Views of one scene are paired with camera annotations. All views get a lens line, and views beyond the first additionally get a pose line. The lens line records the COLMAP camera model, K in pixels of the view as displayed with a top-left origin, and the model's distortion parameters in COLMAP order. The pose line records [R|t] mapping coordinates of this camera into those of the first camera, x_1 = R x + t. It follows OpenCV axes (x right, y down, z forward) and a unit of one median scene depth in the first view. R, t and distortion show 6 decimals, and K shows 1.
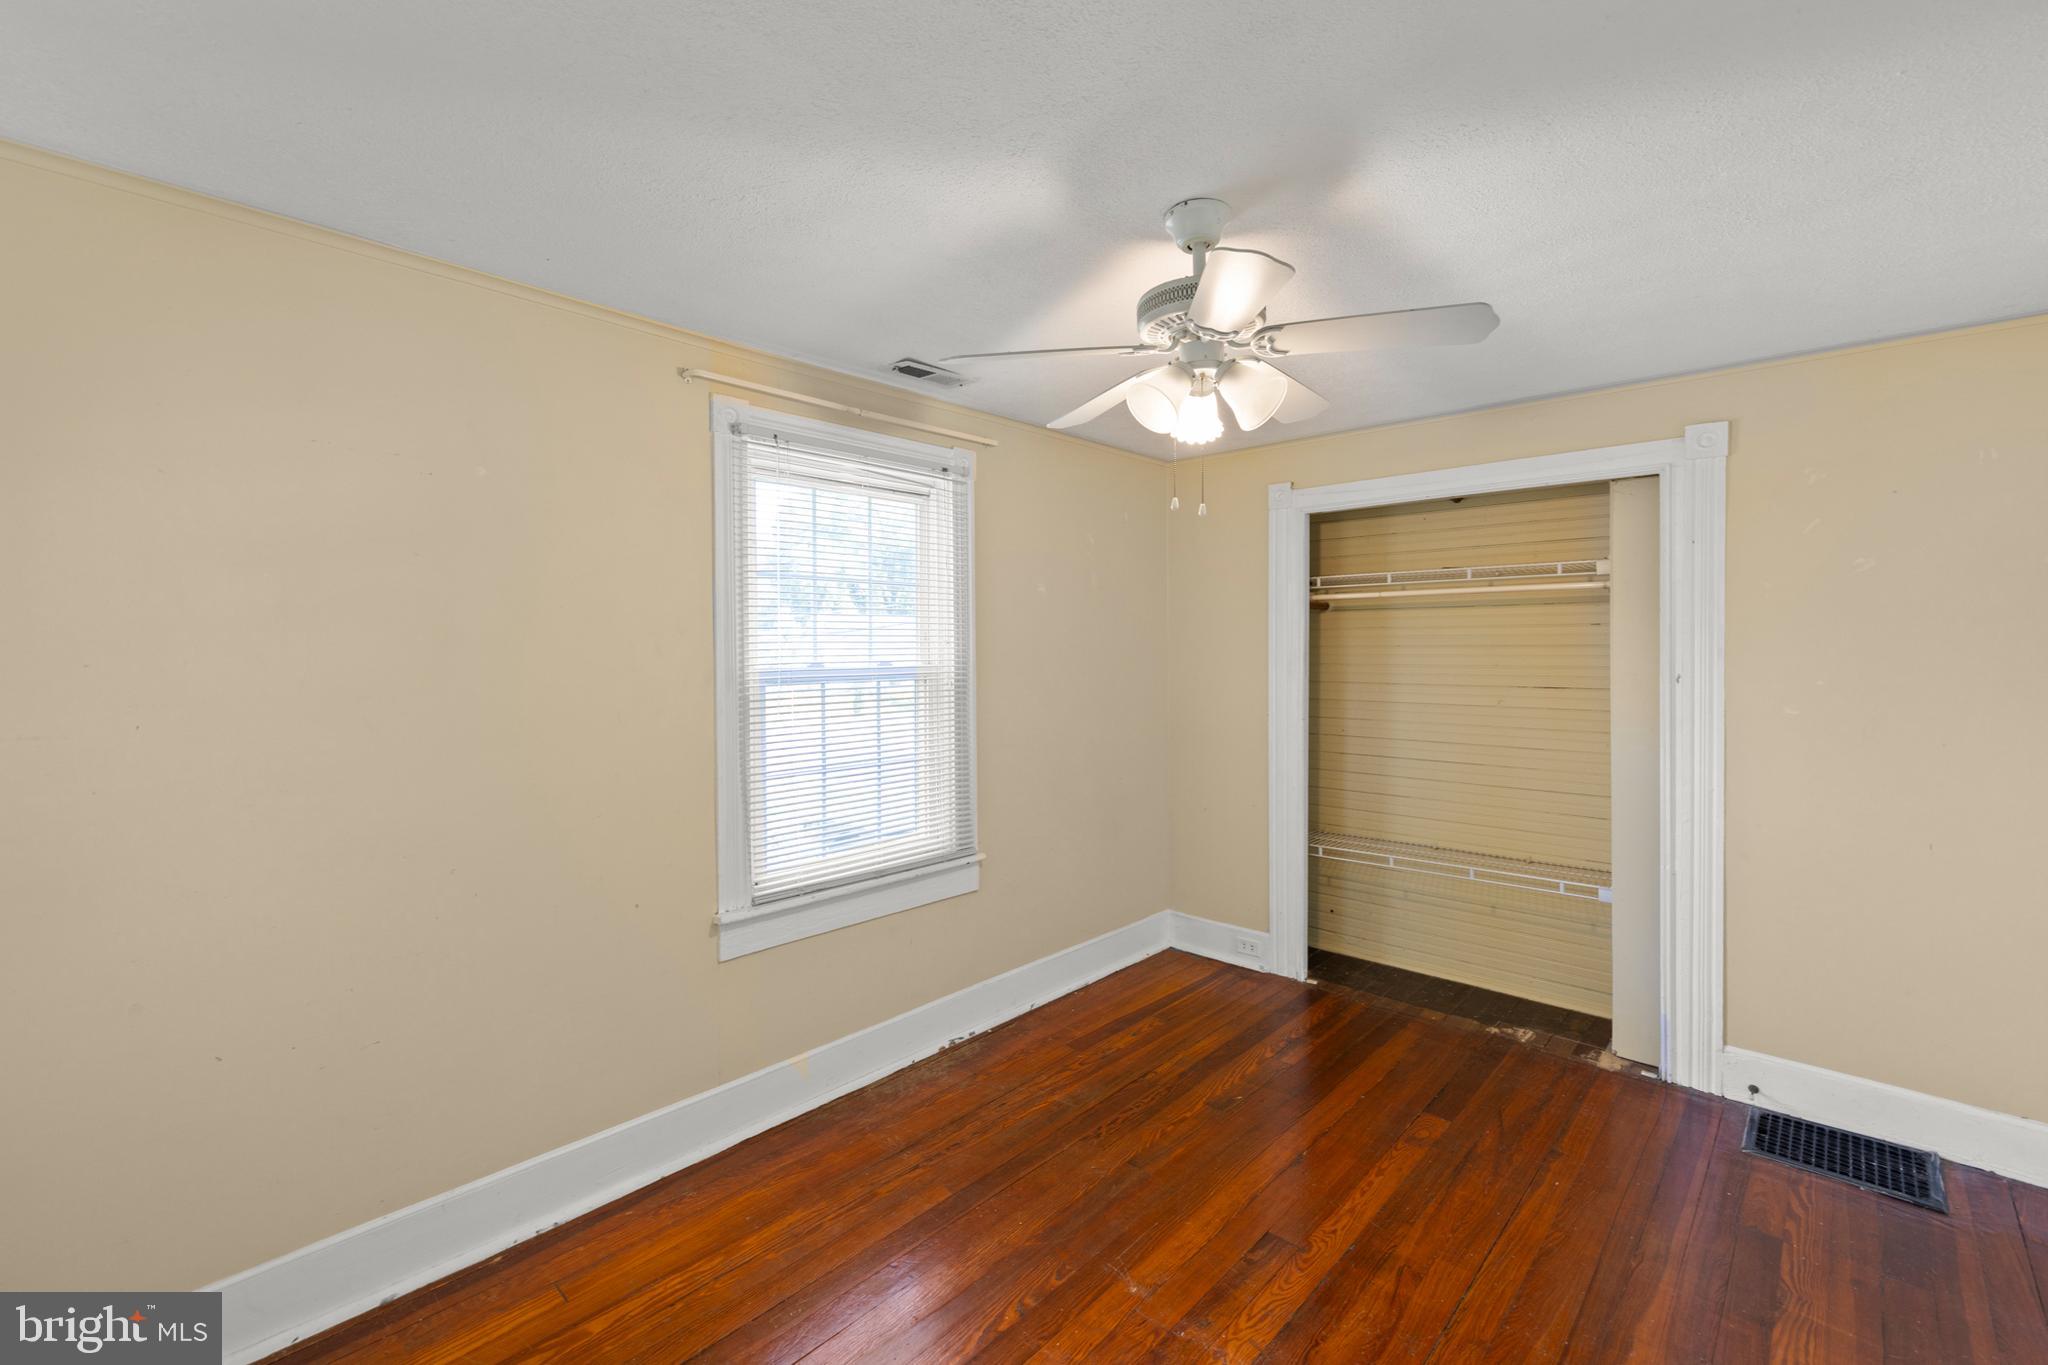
lens RADIAL K [[868.4, 0, 1026.8], [0, 868.4, 661.4], [0, 0, 1]] dist [0.004102, -0.000100]
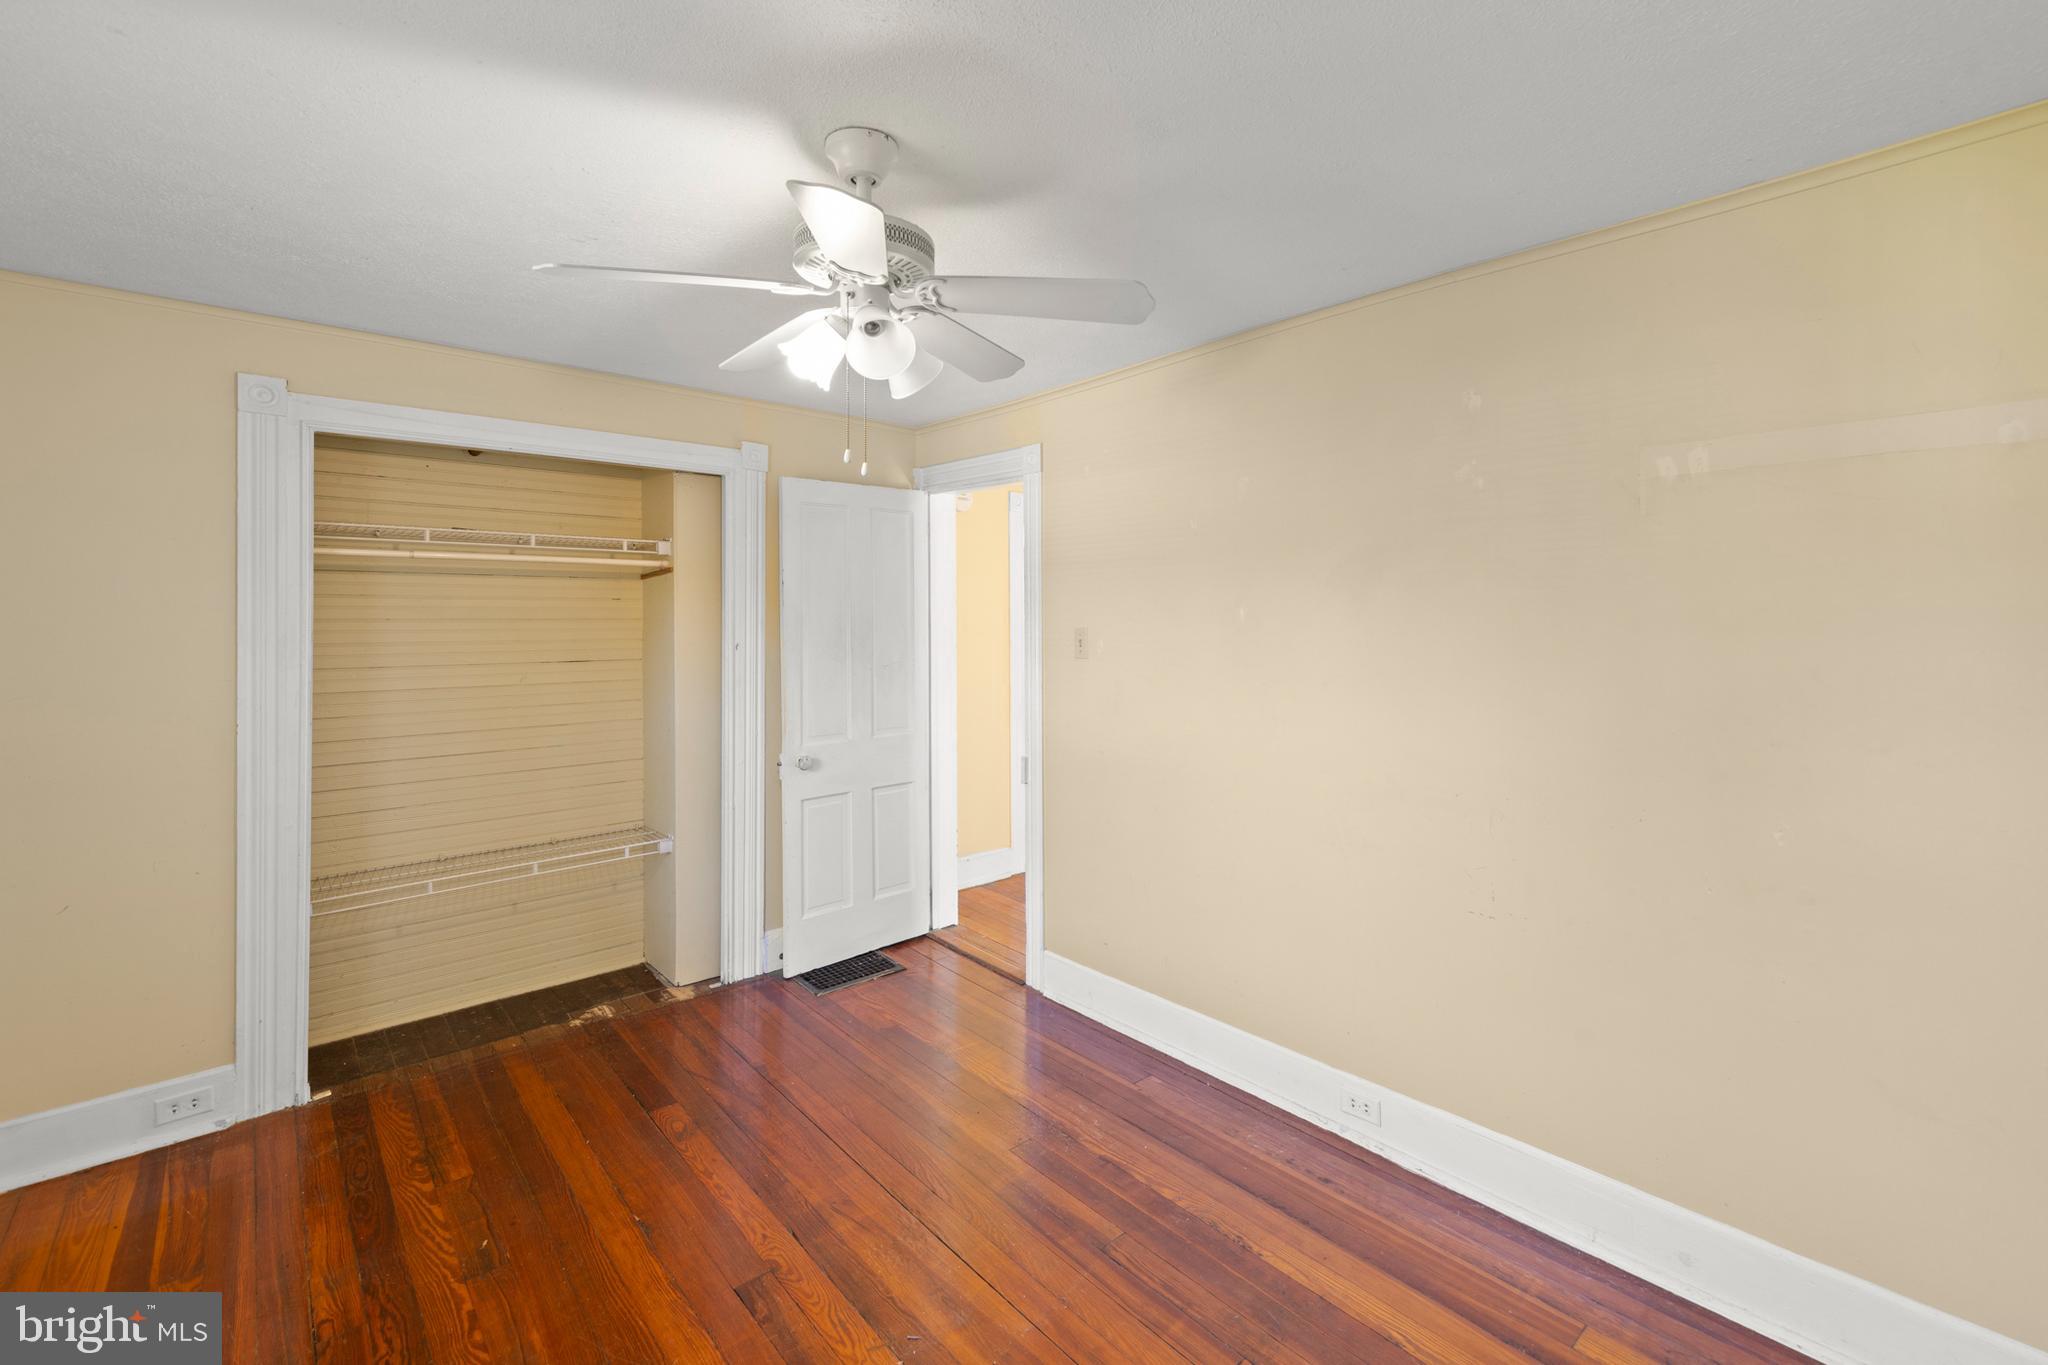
lens RADIAL K [[898.6, 0, 1026.9], [0, 898.6, 619.7], [0, 0, 1]] dist [0.002352, -0.000717]
pose [[0.090823, 0.000620, 0.995867, -0.409372], [0.017093, 0.999852, -0.002182, -0.006908], [-0.995720, 0.017221, 0.090799, 0.421185]]
